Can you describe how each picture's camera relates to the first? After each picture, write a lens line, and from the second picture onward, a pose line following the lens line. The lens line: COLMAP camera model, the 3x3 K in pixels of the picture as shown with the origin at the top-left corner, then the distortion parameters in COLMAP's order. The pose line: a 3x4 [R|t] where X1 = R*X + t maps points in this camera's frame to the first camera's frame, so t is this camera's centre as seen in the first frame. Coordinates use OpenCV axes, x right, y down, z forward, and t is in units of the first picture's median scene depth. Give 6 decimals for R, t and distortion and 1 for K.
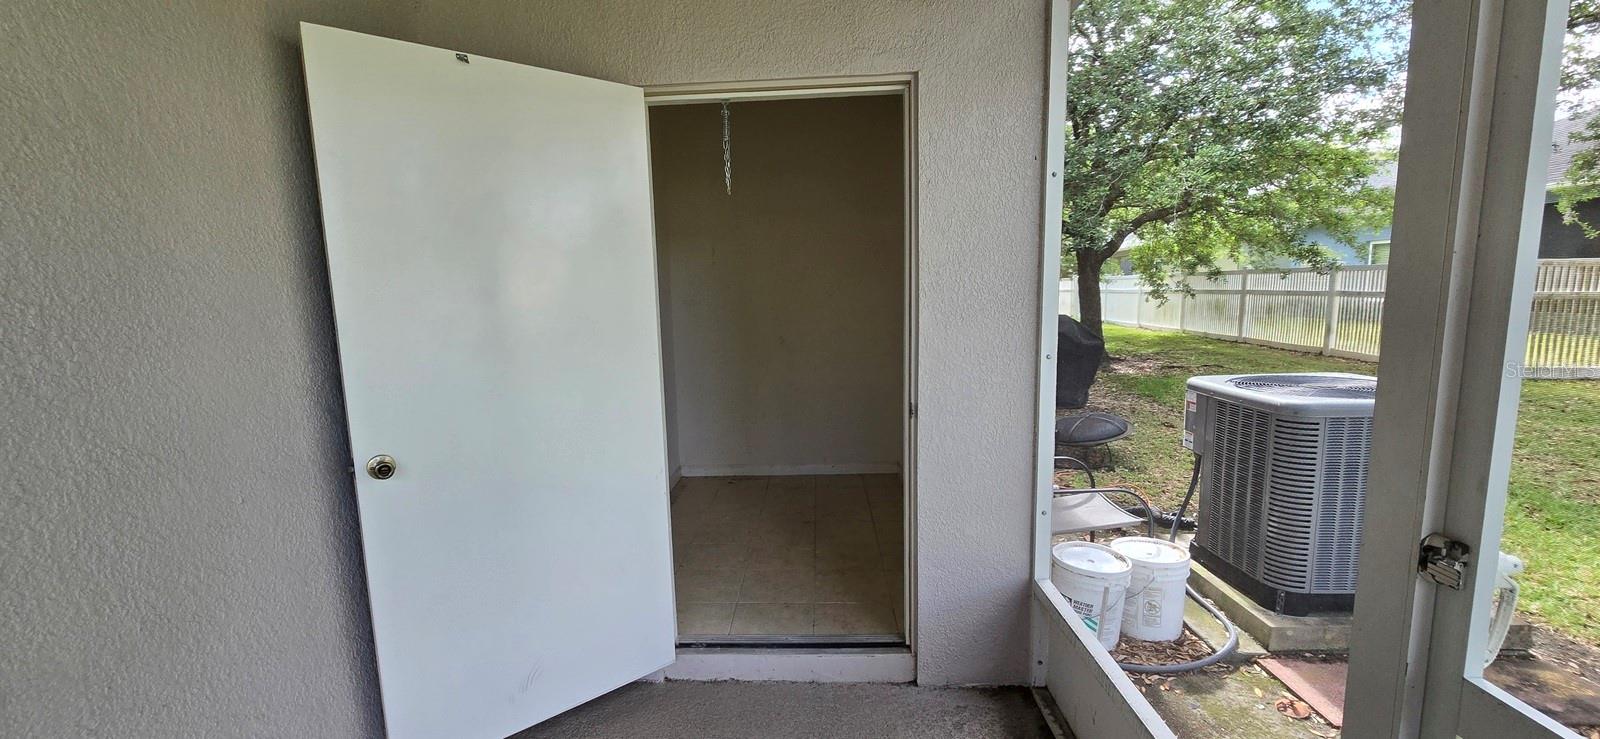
lens RADIAL K [[654.5, 0, 782.4], [0, 654.5, 383.5], [0, 0, 1]] dist [0.002484, -0.003029]
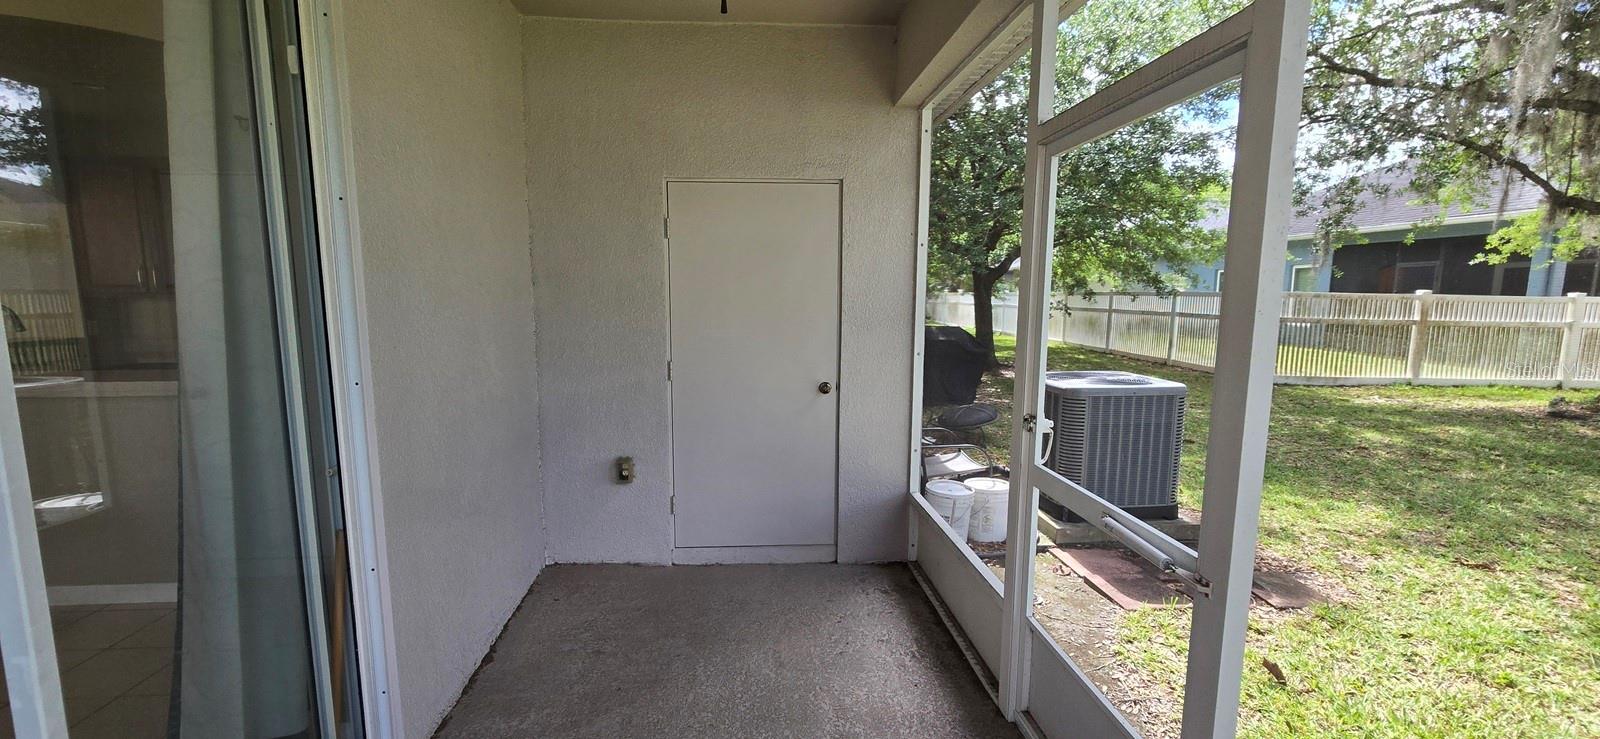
lens RADIAL K [[654.5, 0, 782.4], [0, 654.5, 383.5], [0, 0, 1]] dist [0.002484, -0.003029]
pose [[0.992401, 0.013962, 0.122254, -0.027600], [-0.013078, 0.999882, -0.008030, 0.010757], [-0.122351, 0.006371, 0.992466, -0.122172]]
